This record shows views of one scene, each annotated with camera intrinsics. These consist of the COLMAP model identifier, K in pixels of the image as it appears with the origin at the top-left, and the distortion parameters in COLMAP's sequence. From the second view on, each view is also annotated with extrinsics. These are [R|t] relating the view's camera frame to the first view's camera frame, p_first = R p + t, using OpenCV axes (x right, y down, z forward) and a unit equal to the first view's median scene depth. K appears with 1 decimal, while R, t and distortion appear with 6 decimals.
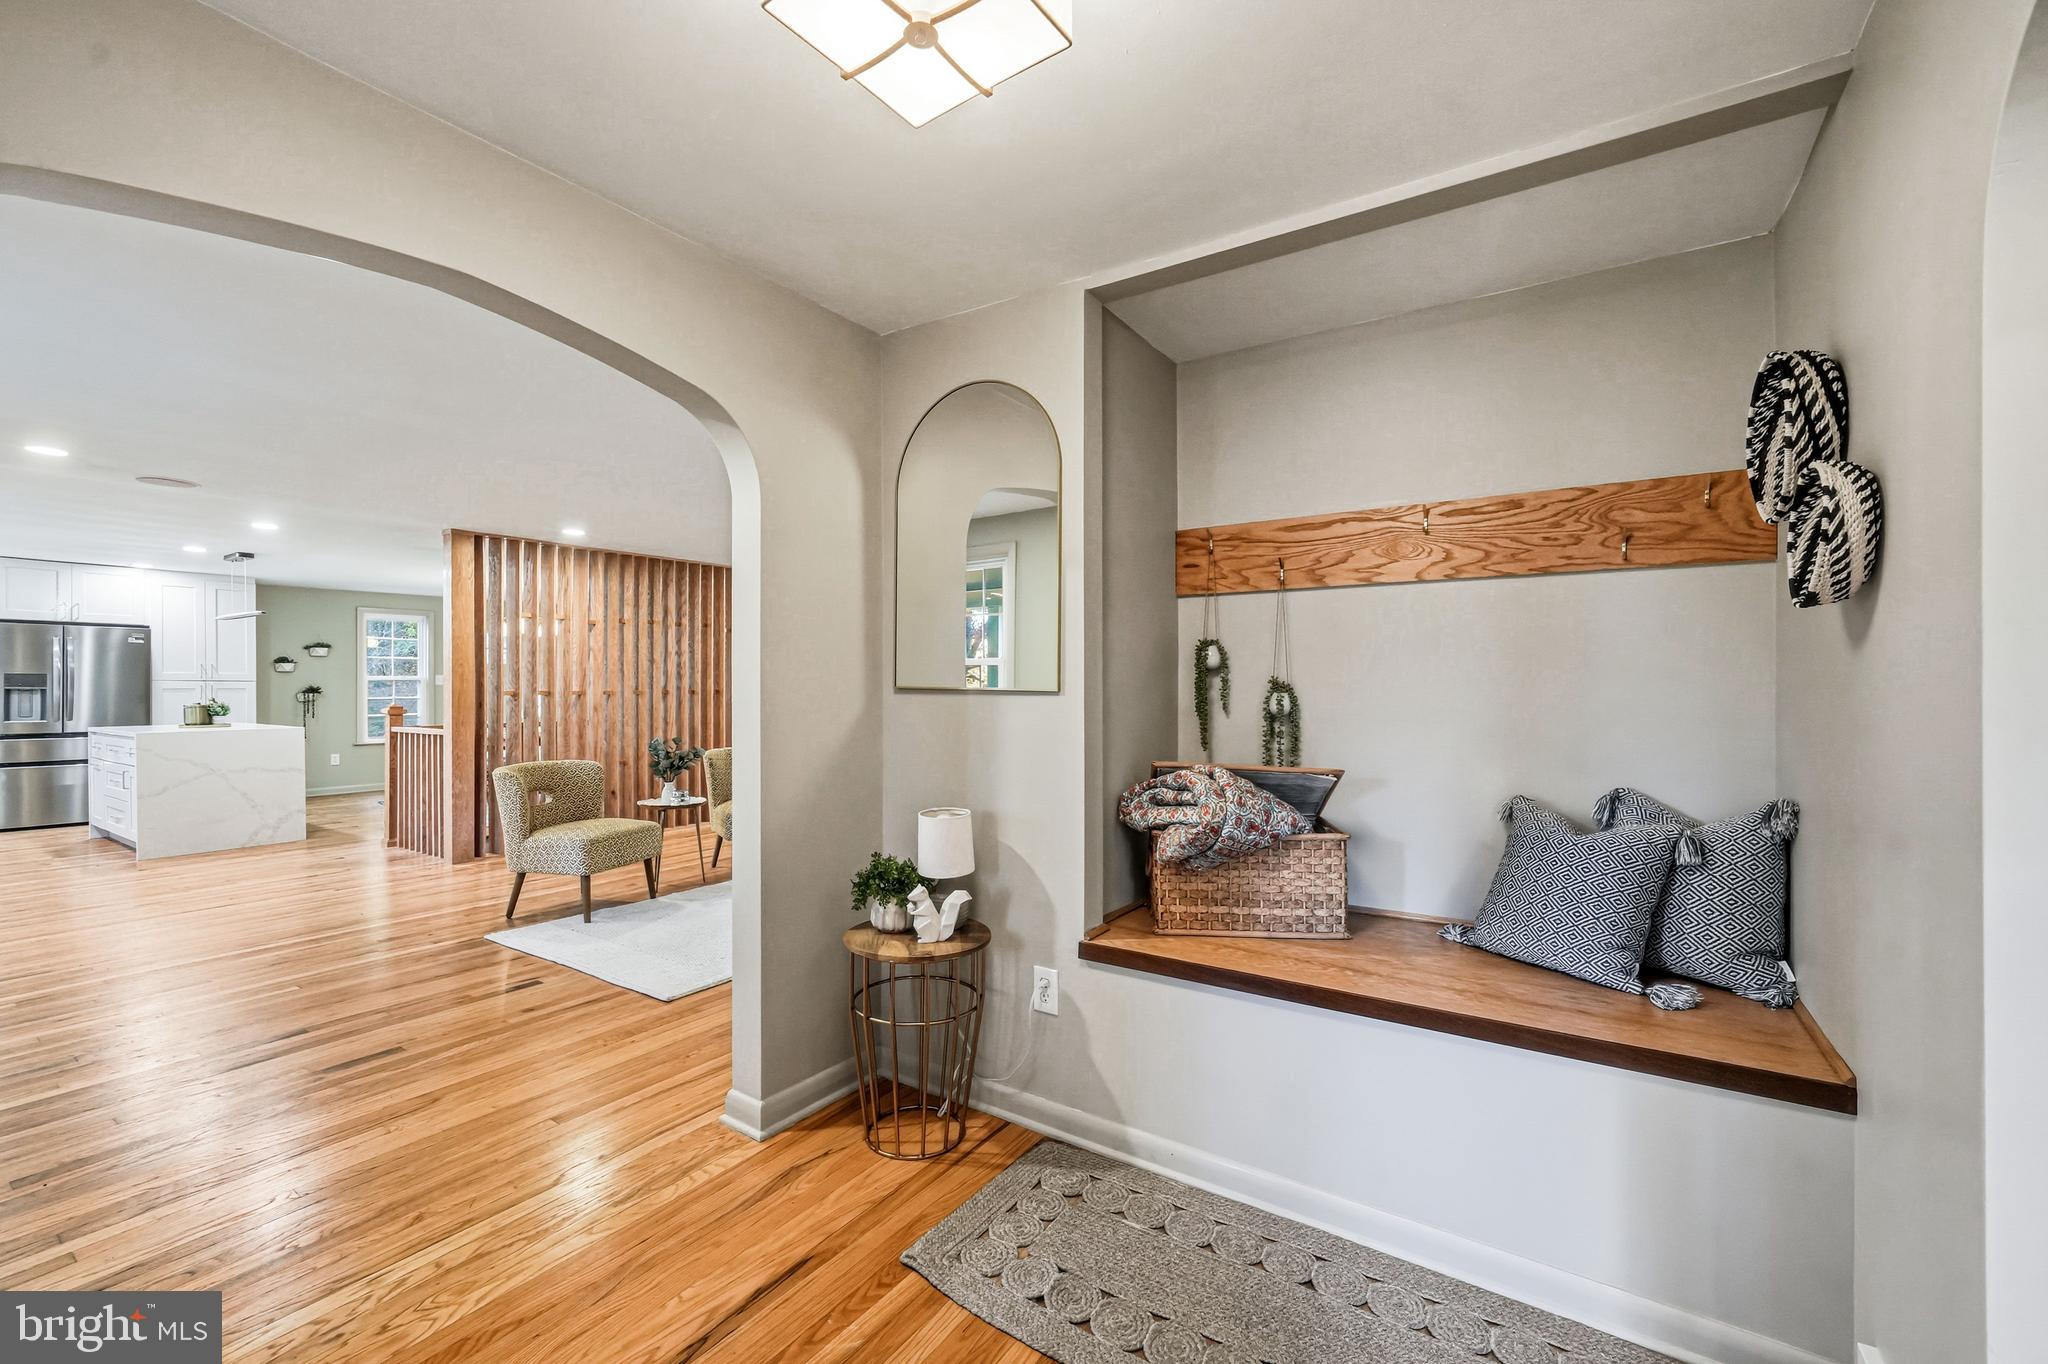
lens RADIAL K [[829.4, 0, 1022.0], [0, 829.4, 691.9], [0, 0, 1]] dist [-0.013098, 0.000652]
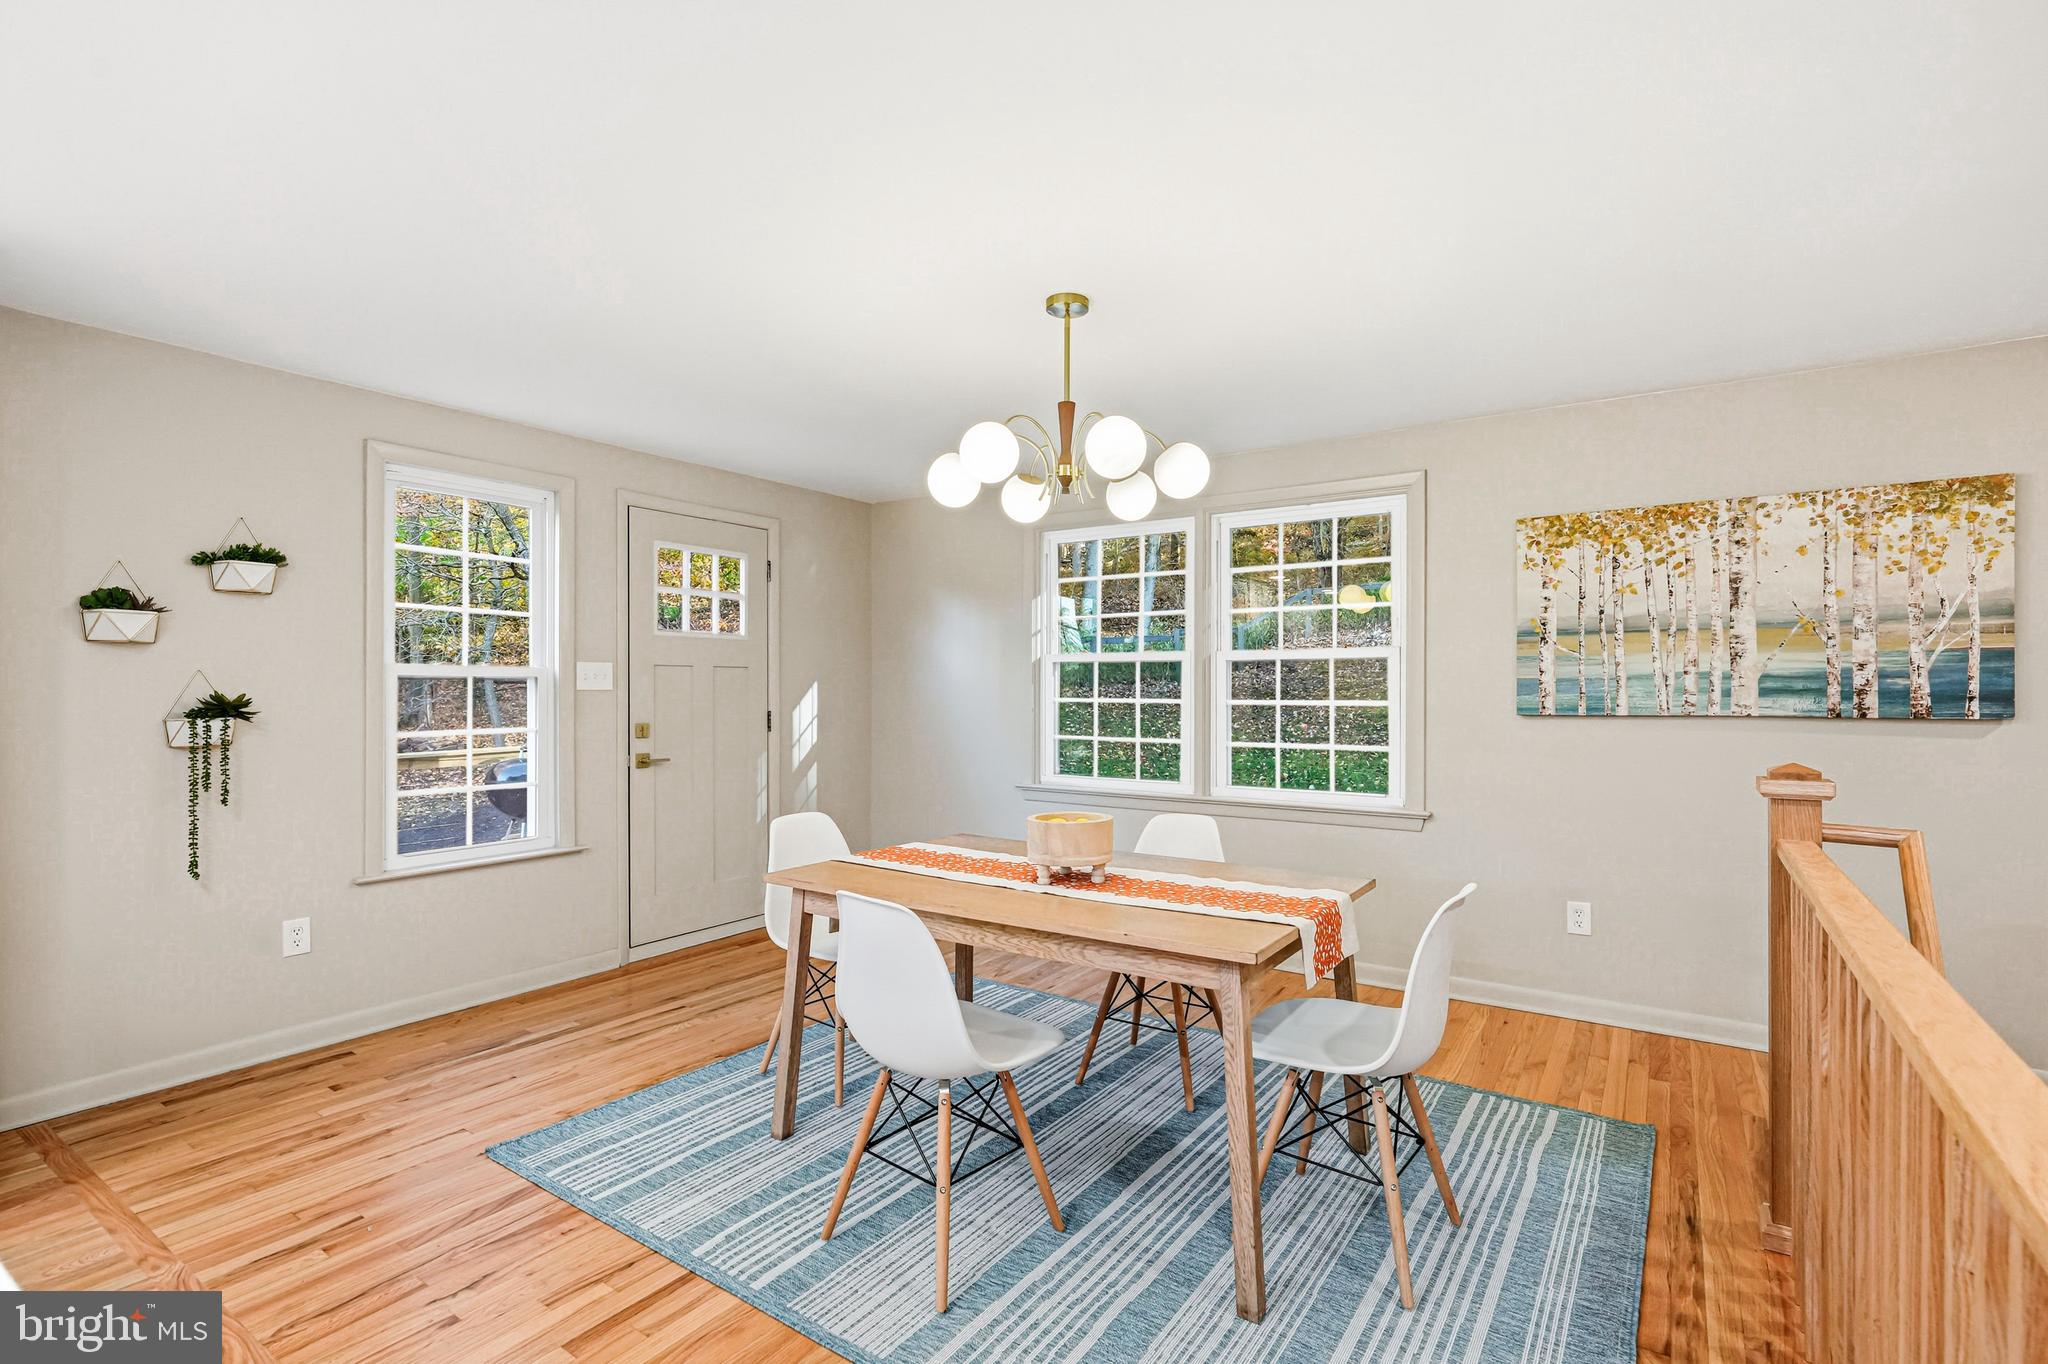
lens RADIAL K [[964.8, 0, 1027.7], [0, 964.8, 692.8], [0, 0, 1]] dist [0.001576, 0.001403]
pose [[0.999917, 0.001606, -0.012788, -0.795898], [-0.001684, 0.999980, -0.006139, -0.008437], [0.012778, 0.006160, 0.999899, 0.917363]]
